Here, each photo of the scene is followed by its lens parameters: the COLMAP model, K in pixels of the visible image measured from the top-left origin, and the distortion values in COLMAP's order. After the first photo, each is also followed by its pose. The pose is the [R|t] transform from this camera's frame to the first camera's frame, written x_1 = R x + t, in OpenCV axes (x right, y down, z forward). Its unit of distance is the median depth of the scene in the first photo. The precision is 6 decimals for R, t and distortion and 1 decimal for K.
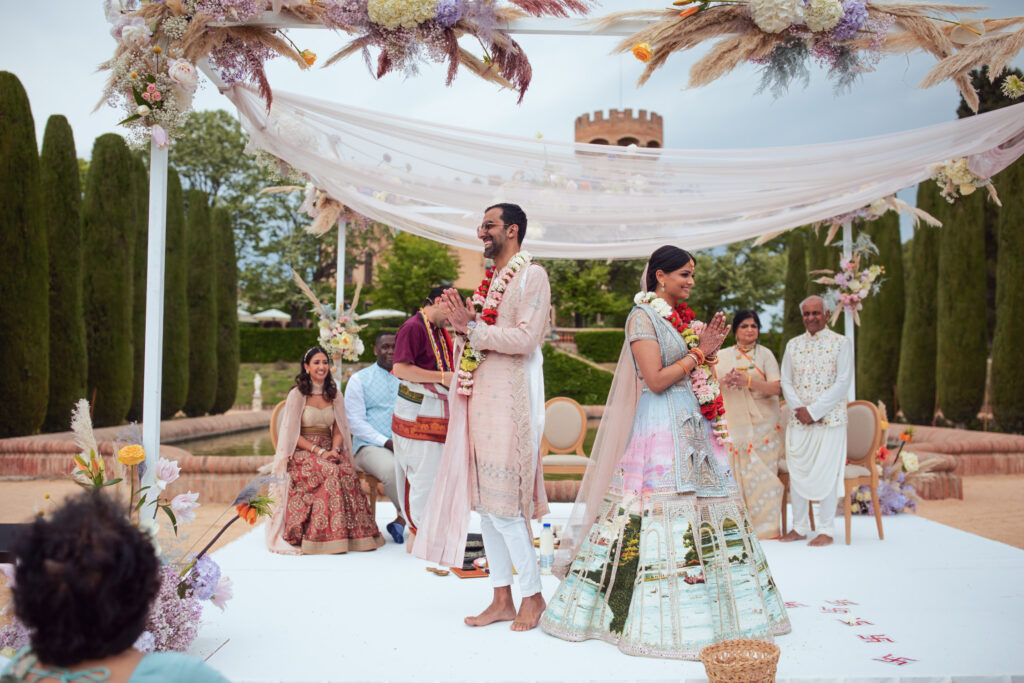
lens RADIAL K [[982.3, 0, 512.0], [0, 982.3, 341.5], [0, 0, 1]] dist [-0.000117, -0.007283]
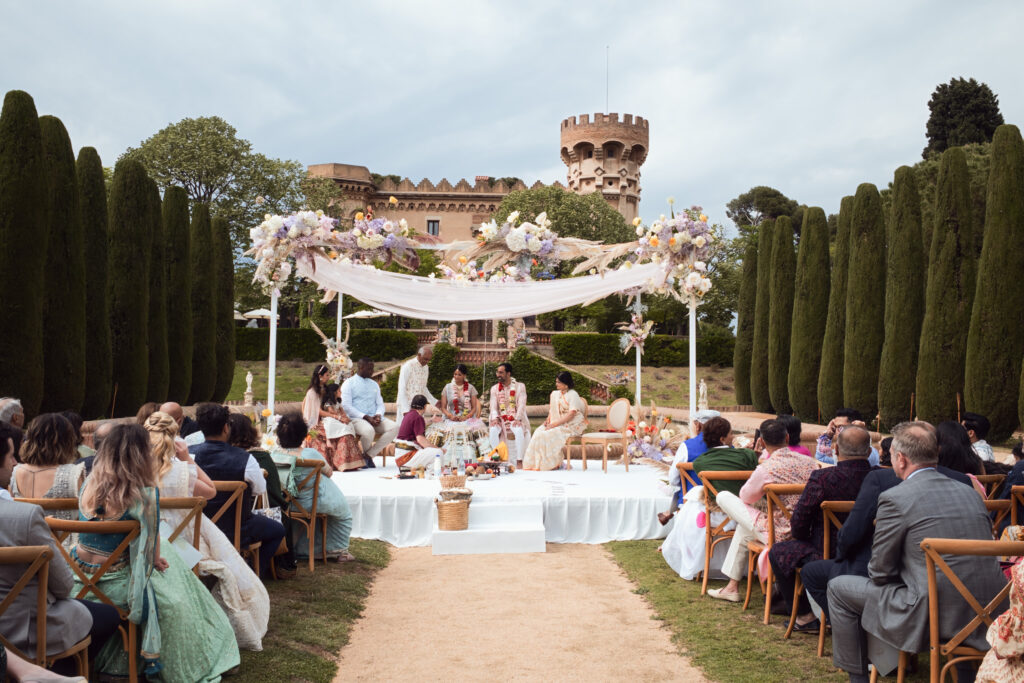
lens RADIAL K [[1068.5, 0, 512.0], [0, 1068.5, 341.5], [0, 0, 1]] dist [0.000501, -0.003489]
pose [[0.999918, 0.012696, 0.001942, 0.035079], [-0.012704, 0.999909, 0.004641, -0.013023], [-0.001883, -0.004665, 0.999987, -0.246144]]
